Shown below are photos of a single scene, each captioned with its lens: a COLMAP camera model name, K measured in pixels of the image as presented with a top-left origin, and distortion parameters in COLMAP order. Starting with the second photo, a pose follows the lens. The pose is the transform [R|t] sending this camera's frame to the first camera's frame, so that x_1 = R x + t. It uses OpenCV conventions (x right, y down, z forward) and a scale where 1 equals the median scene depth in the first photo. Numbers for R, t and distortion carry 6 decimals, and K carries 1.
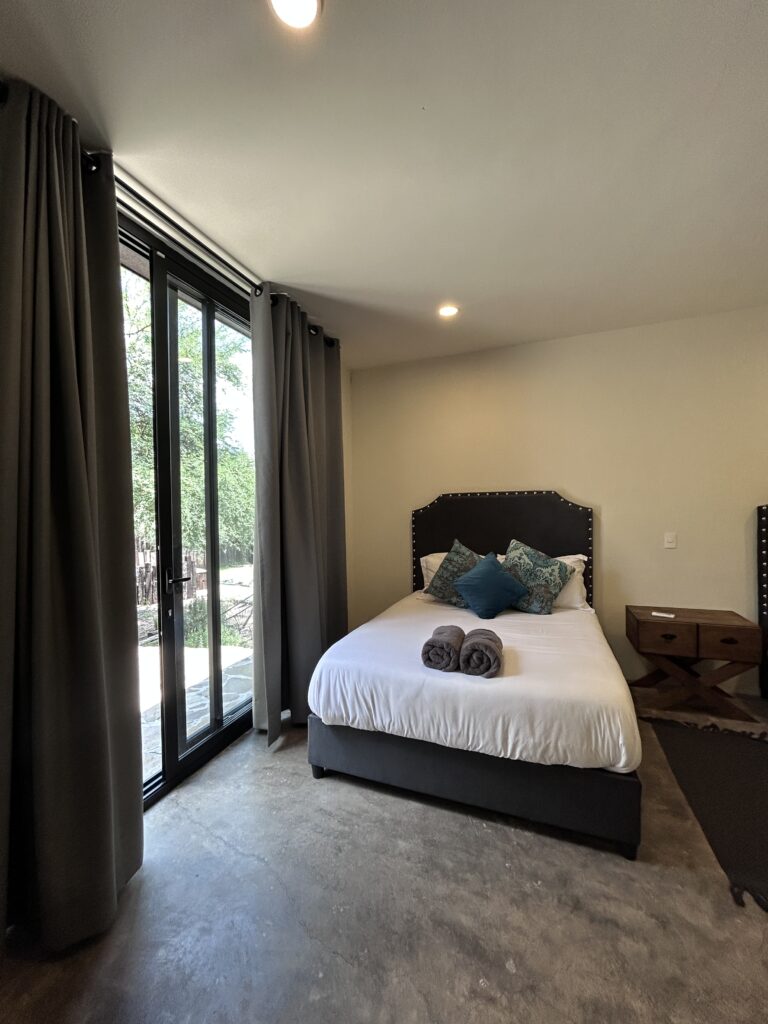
lens RADIAL K [[409.3, 0, 382.2], [0, 409.3, 514.7], [0, 0, 1]] dist [-0.000665, -0.000989]
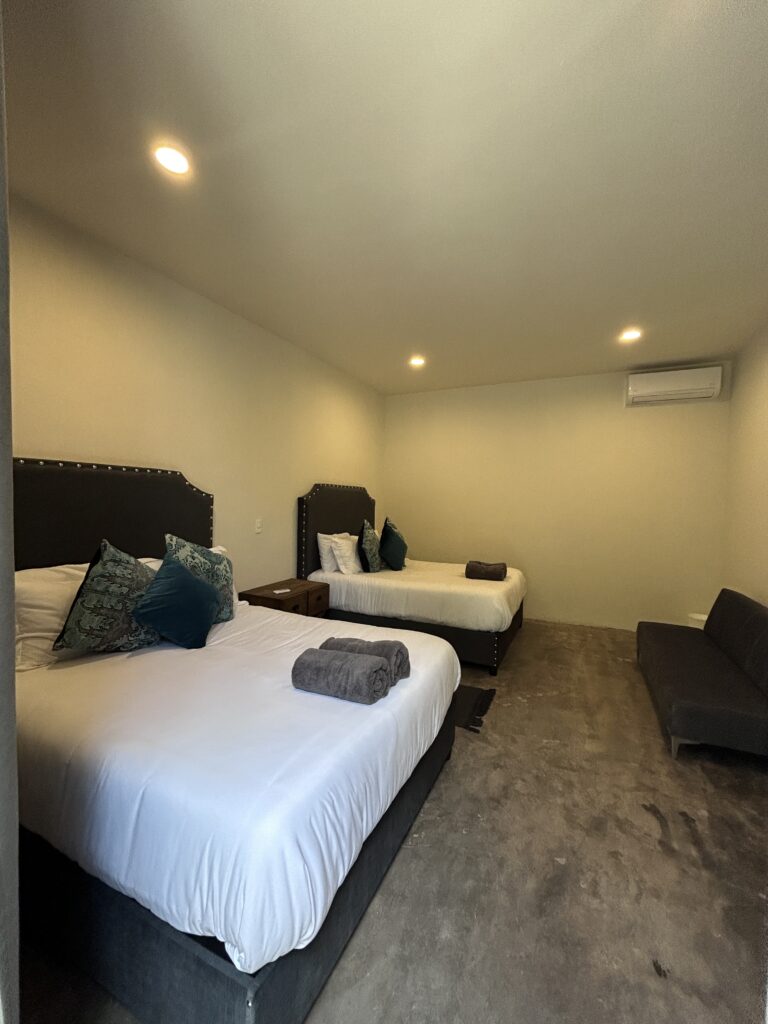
lens RADIAL K [[409.3, 0, 380.3], [0, 409.3, 514.3], [0, 0, 1]] dist [-0.000665, -0.000989]
pose [[0.075486, -0.012068, 0.997074, -0.676548], [-0.003844, 0.999916, 0.012393, 0.027571], [-0.997139, -0.004768, 0.075433, 1.035061]]
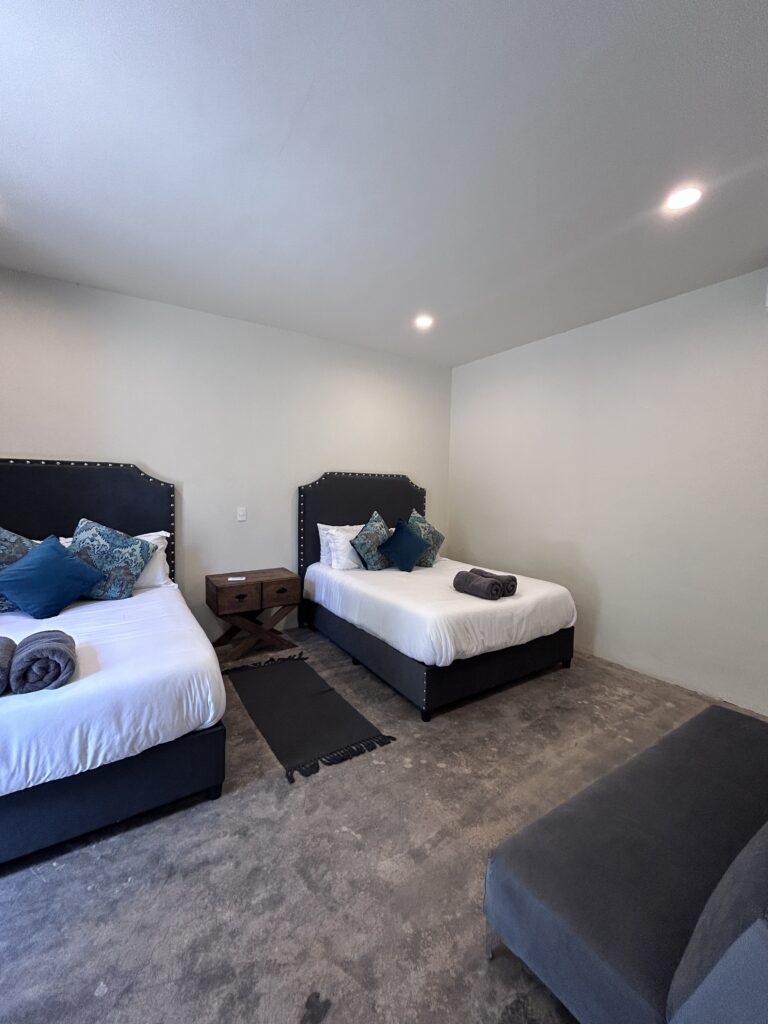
lens RADIAL K [[409.3, 0, 385.1], [0, 409.3, 512.4], [0, 0, 1]] dist [-0.000665, -0.000989]
pose [[0.571632, -0.025379, 0.820118, -0.027362], [-0.017819, 0.998902, 0.043332, 0.000394], [-0.820317, -0.039384, 0.570552, 0.008184]]
